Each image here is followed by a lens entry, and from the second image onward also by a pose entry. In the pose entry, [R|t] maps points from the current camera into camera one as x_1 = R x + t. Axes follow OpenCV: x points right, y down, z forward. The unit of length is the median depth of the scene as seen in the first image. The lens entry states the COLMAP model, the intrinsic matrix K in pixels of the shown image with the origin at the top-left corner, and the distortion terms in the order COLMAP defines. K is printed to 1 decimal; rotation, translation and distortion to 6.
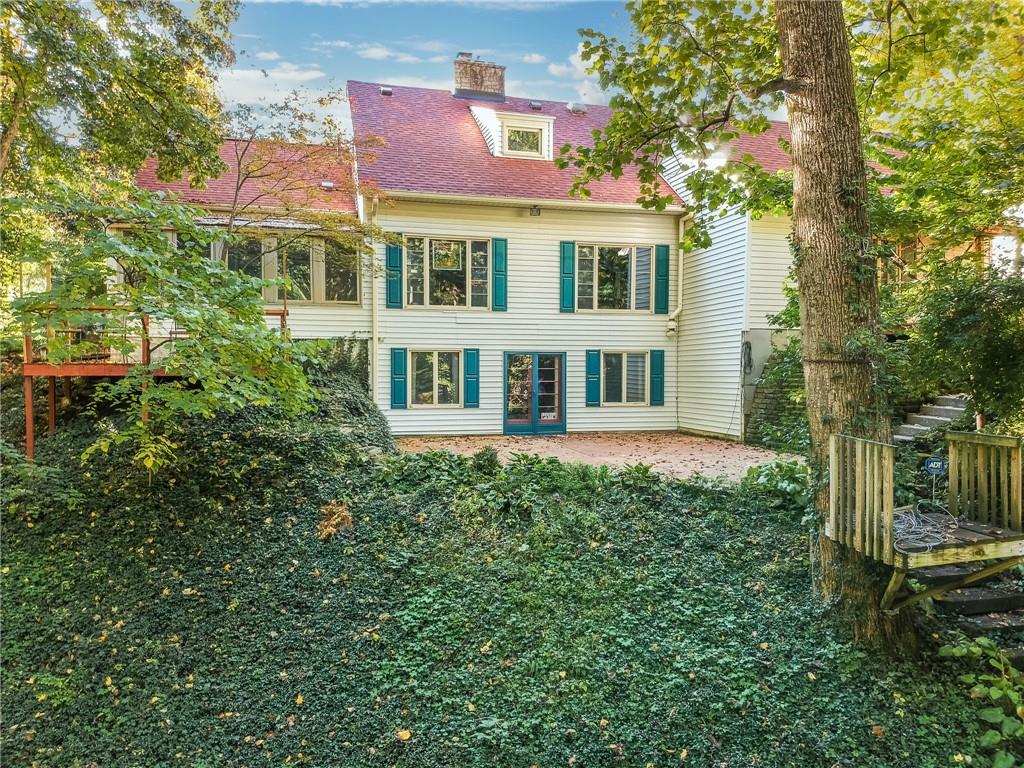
lens RADIAL K [[750.8, 0, 512.0], [0, 750.8, 384.0], [0, 0, 1]] dist [0.131654, -0.260795]
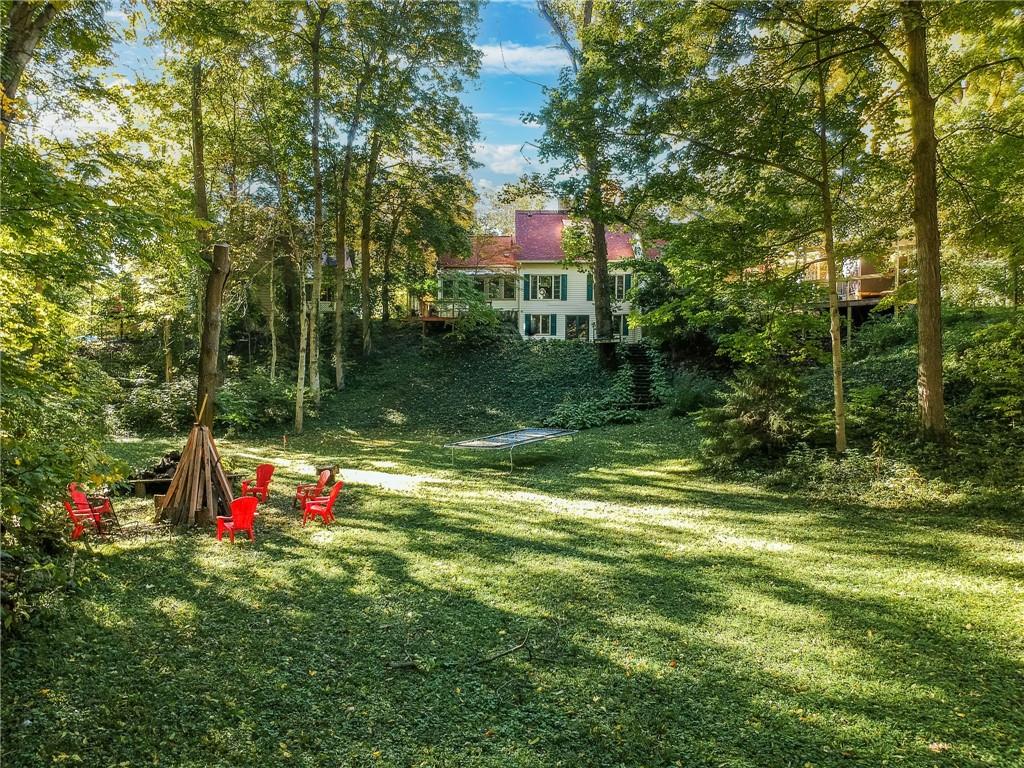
lens RADIAL K [[750.8, 0, 512.0], [0, 750.8, 384.0], [0, 0, 1]] dist [0.131654, -0.260795]
pose [[0.966249, 0.007990, -0.257487, 0.537823], [-0.006148, 0.999949, 0.007961, 0.199345], [0.257538, -0.006110, 0.966249, -1.815716]]
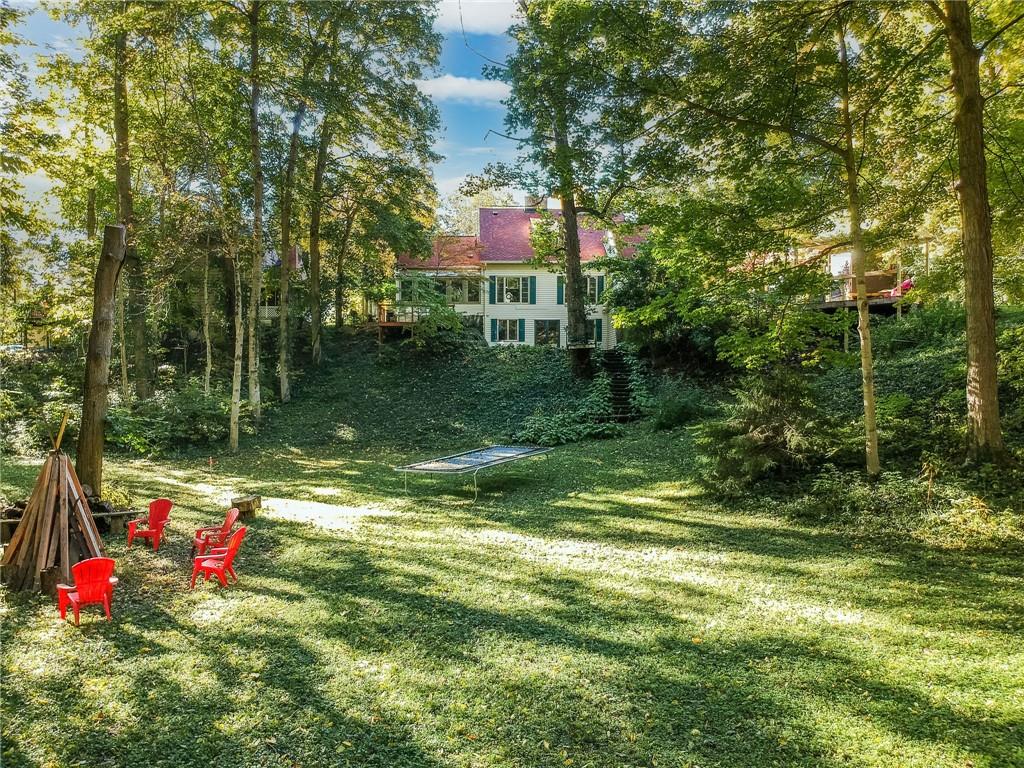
lens RADIAL K [[750.8, 0, 512.0], [0, 750.8, 384.0], [0, 0, 1]] dist [0.131654, -0.260795]
pose [[0.976847, -0.001753, -0.213934, 0.484901], [0.000537, 0.999983, -0.005742, 0.200523], [0.213941, 0.005495, 0.976831, -1.602305]]
